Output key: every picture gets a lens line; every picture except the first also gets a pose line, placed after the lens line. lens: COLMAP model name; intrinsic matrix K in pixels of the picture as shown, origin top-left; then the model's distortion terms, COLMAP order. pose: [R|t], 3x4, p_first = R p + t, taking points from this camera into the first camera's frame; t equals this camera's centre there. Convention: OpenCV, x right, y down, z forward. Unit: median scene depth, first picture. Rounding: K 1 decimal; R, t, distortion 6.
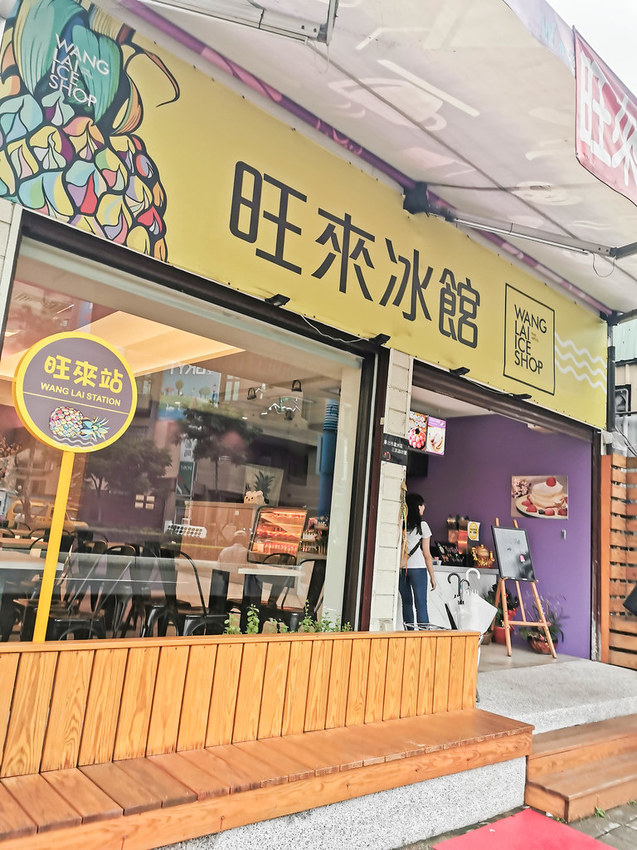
lens RADIAL K [[650.5, 0, 318.5], [0, 650.5, 425.0], [0, 0, 1]] dist [0.084103, -0.104081]
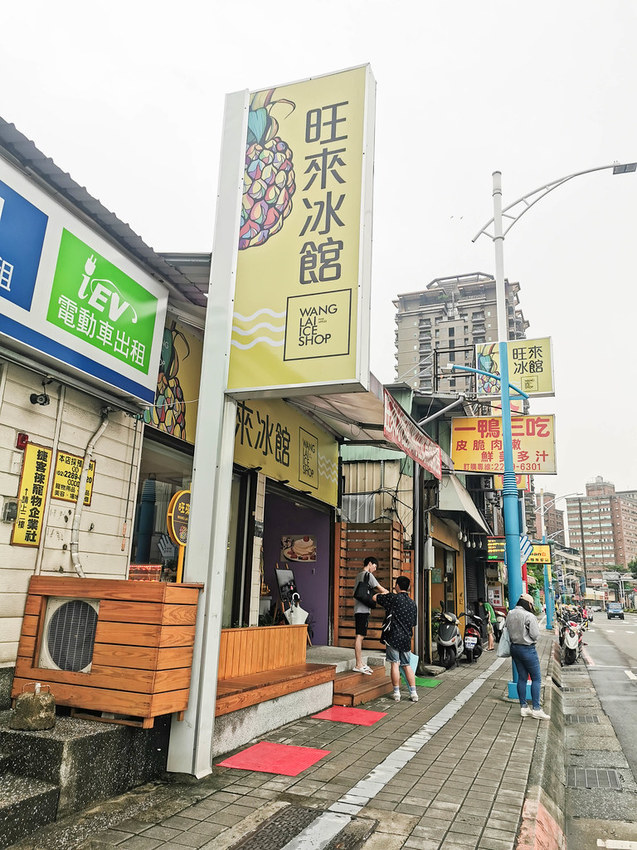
lens RADIAL K [[650.5, 0, 318.5], [0, 650.5, 425.0], [0, 0, 1]] dist [0.084103, -0.104081]
pose [[0.878918, 0.060724, 0.473092, -0.573674], [-0.034212, 0.997334, -0.064453, -0.130895], [-0.475745, 0.040463, 0.878652, -0.635750]]
